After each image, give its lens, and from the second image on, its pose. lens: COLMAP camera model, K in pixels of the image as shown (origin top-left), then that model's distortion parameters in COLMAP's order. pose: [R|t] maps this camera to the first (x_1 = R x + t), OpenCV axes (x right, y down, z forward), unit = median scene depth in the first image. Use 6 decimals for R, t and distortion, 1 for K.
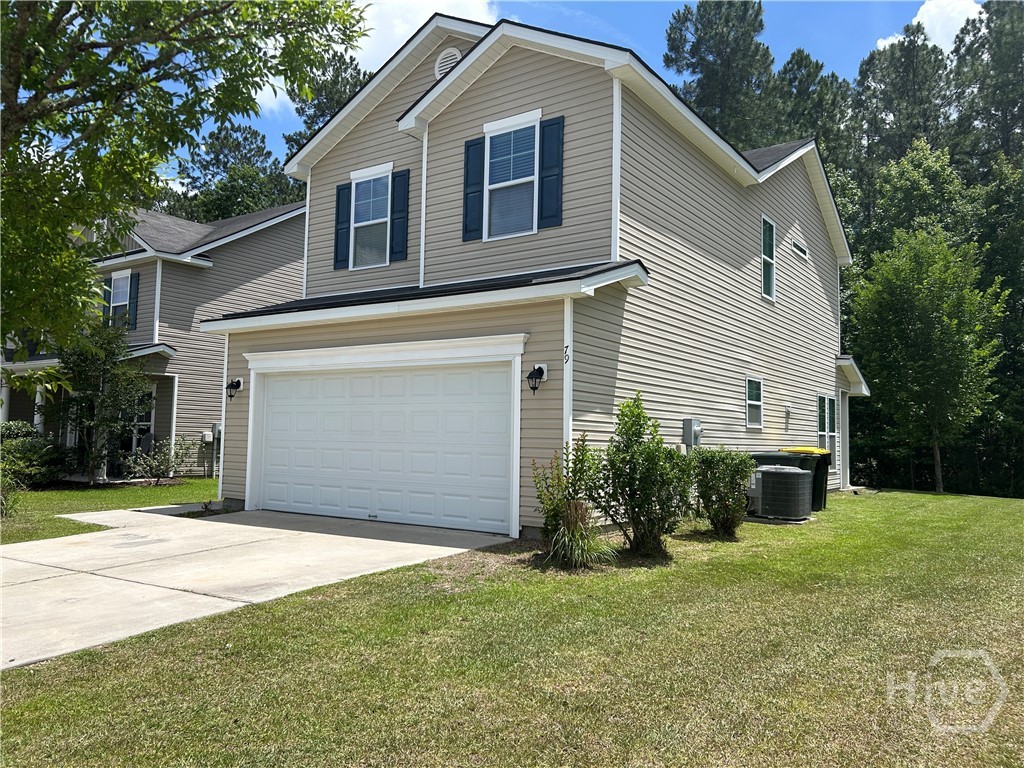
lens RADIAL K [[767.3, 0, 512.0], [0, 767.3, 384.0], [0, 0, 1]] dist [0.095799, -0.136502]
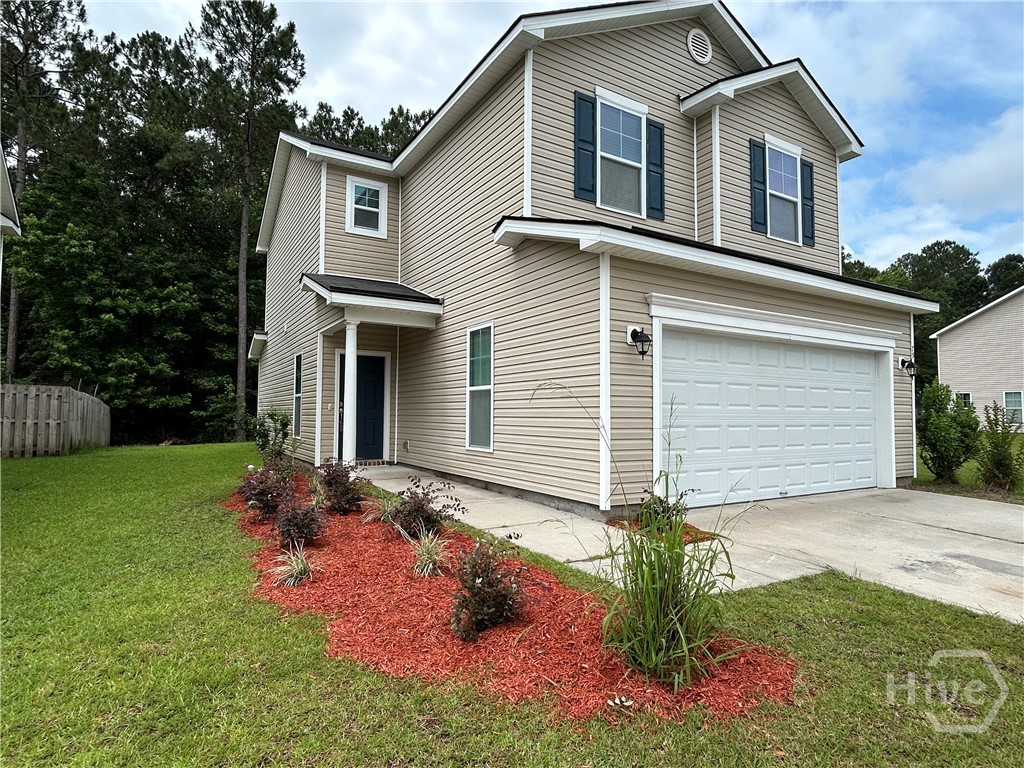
lens RADIAL K [[560.6, 0, 509.1], [0, 560.6, 381.5], [0, 0, 1]] dist [-0.000511, 0.009670]
pose [[0.410188, 0.030333, 0.911496, -0.933685], [-0.067870, 0.997691, -0.002659, 0.053920], [-0.909472, -0.060773, 0.411300, 0.990894]]
